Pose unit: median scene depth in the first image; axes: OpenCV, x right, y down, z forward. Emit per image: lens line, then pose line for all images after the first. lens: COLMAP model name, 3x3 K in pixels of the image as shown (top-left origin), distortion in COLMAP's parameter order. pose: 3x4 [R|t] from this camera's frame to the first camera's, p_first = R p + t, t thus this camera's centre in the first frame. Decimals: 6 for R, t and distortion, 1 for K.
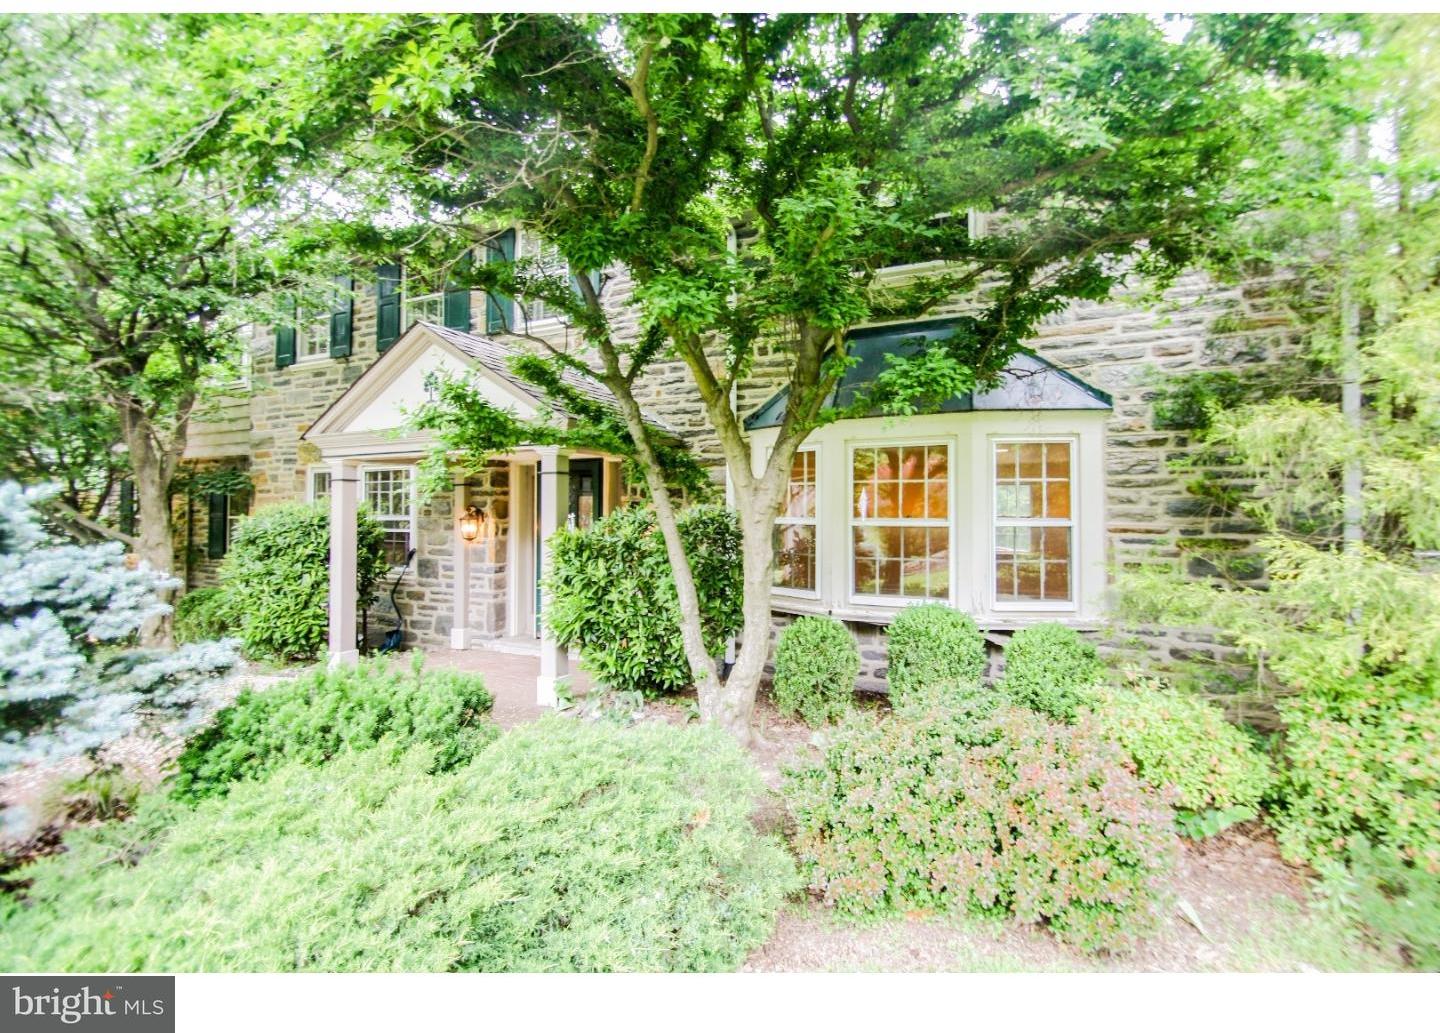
lens RADIAL K [[682.6, 0, 753.3], [0, 682.6, 510.4], [0, 0, 1]] dist [0.000789, 0.000139]
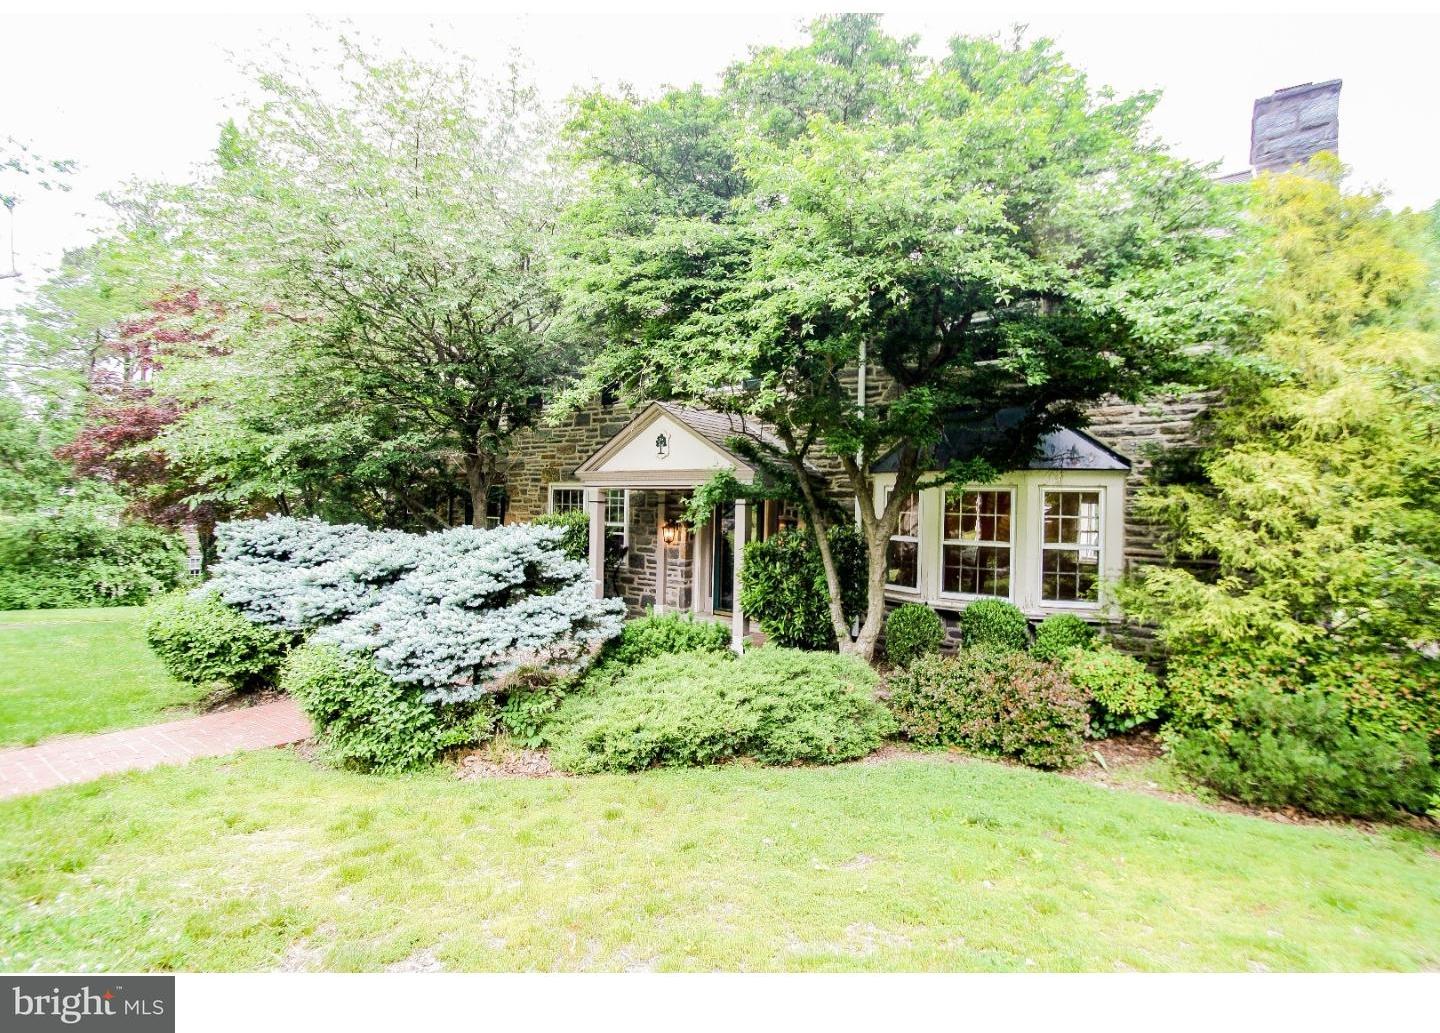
lens RADIAL K [[682.6, 0, 753.3], [0, 682.6, 510.4], [0, 0, 1]] dist [0.000789, 0.000139]
pose [[0.985351, 0.021809, -0.169141, -0.010750], [-0.020624, 0.999749, 0.008761, -0.062119], [0.169290, -0.005144, 0.985553, -0.578216]]
